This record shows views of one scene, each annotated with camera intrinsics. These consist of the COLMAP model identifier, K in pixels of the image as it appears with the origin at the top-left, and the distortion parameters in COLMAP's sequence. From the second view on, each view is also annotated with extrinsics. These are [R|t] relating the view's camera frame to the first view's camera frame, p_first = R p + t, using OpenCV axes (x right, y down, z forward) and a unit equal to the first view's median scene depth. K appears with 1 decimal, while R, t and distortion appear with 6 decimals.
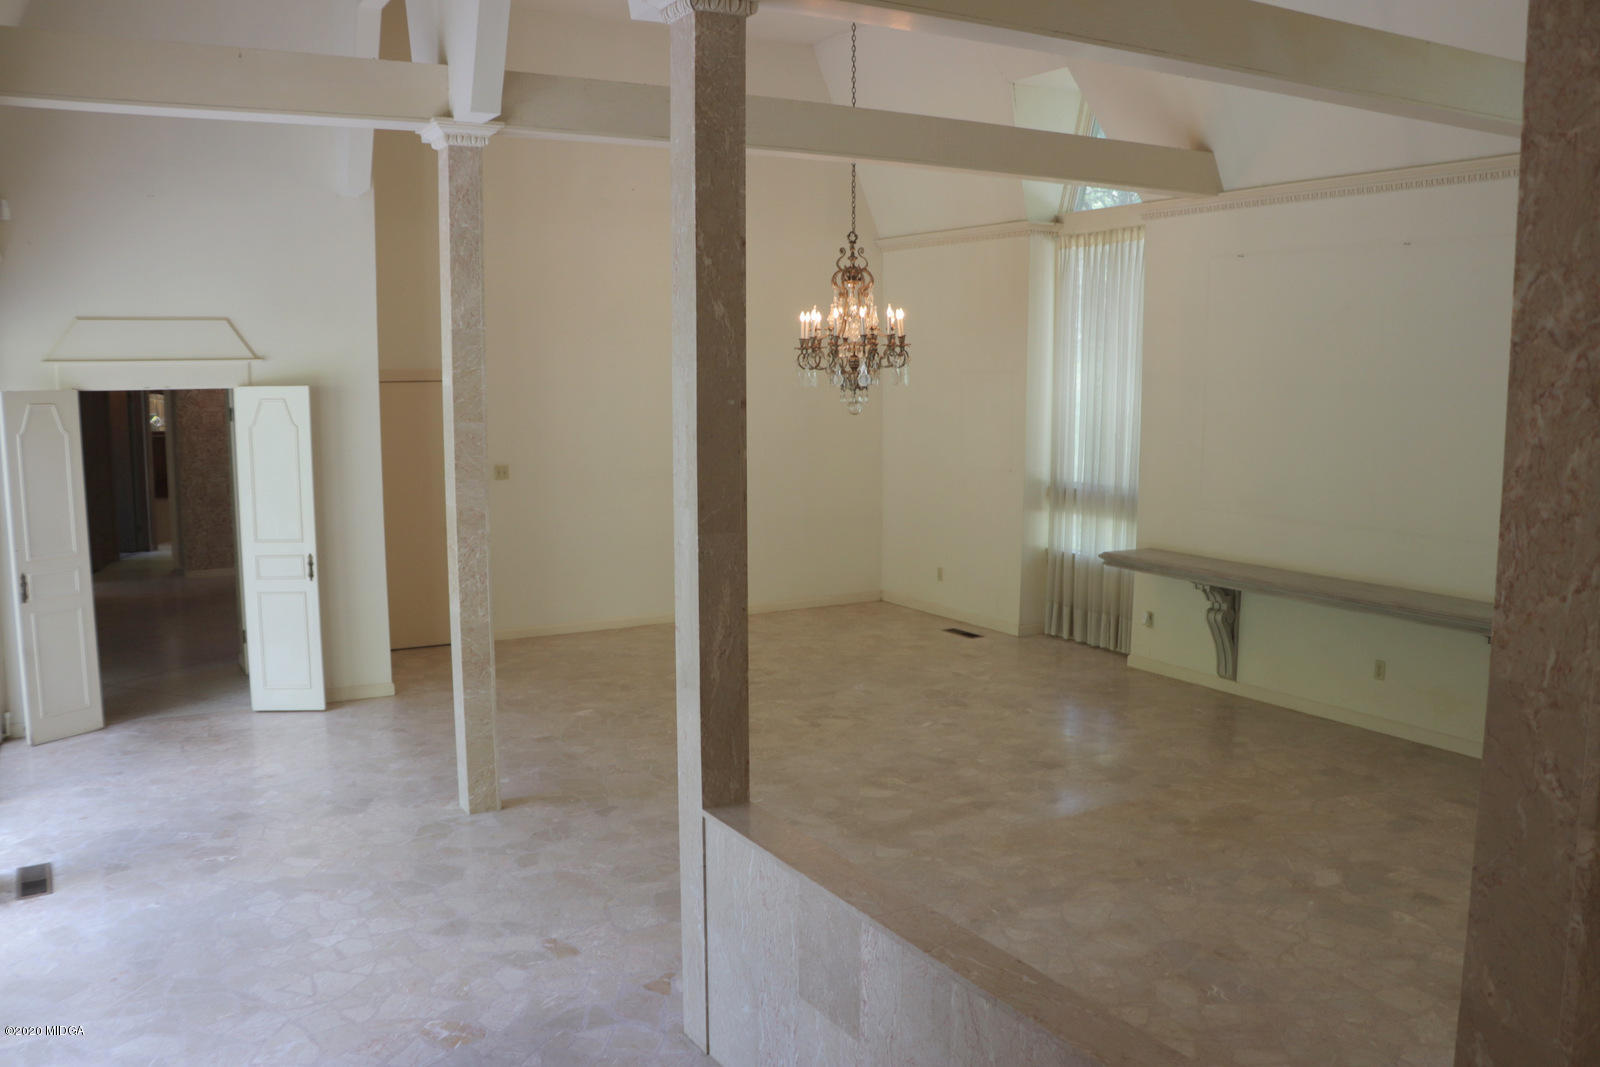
lens RADIAL K [[1340.1, 0, 806.6], [0, 1340.1, 536.5], [0, 0, 1]] dist [-0.165600, 0.121032]
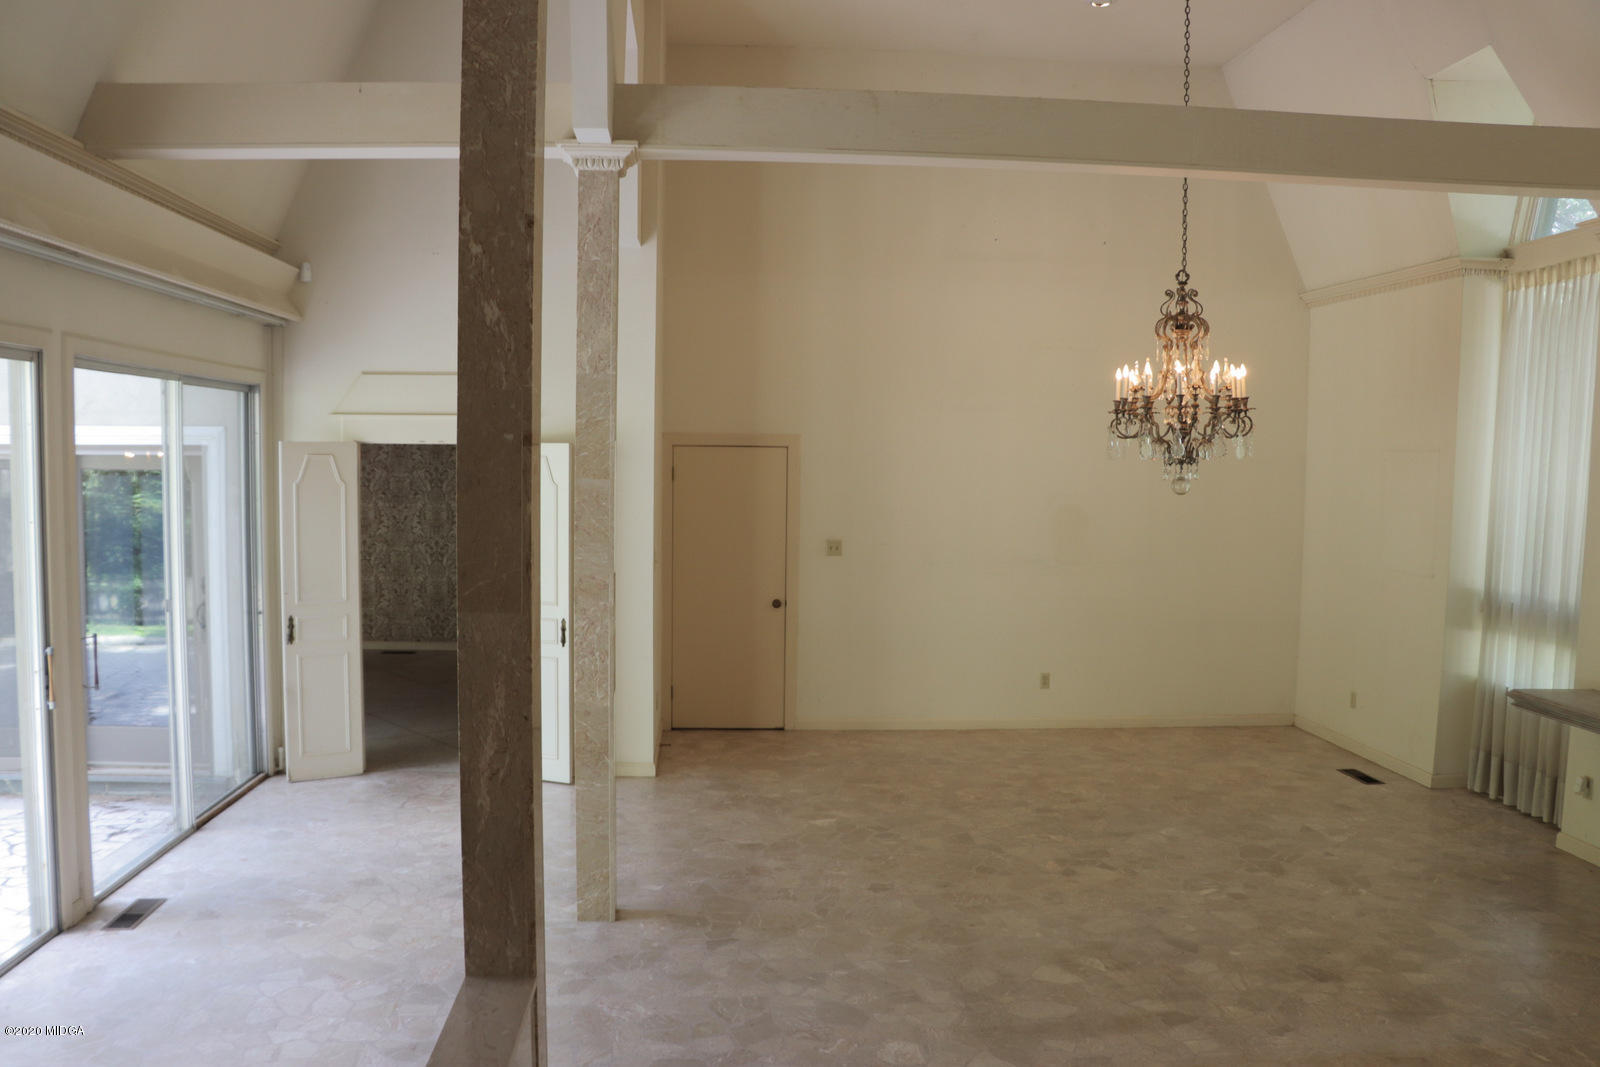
lens RADIAL K [[1340.1, 0, 783.4], [0, 1340.1, 547.7], [0, 0, 1]] dist [-0.165600, 0.121032]
pose [[0.894142, 0.044735, -0.445543, 0.196909], [-0.070687, 0.996623, -0.041793, -0.009129], [0.442169, 0.068863, 0.894284, 0.196970]]
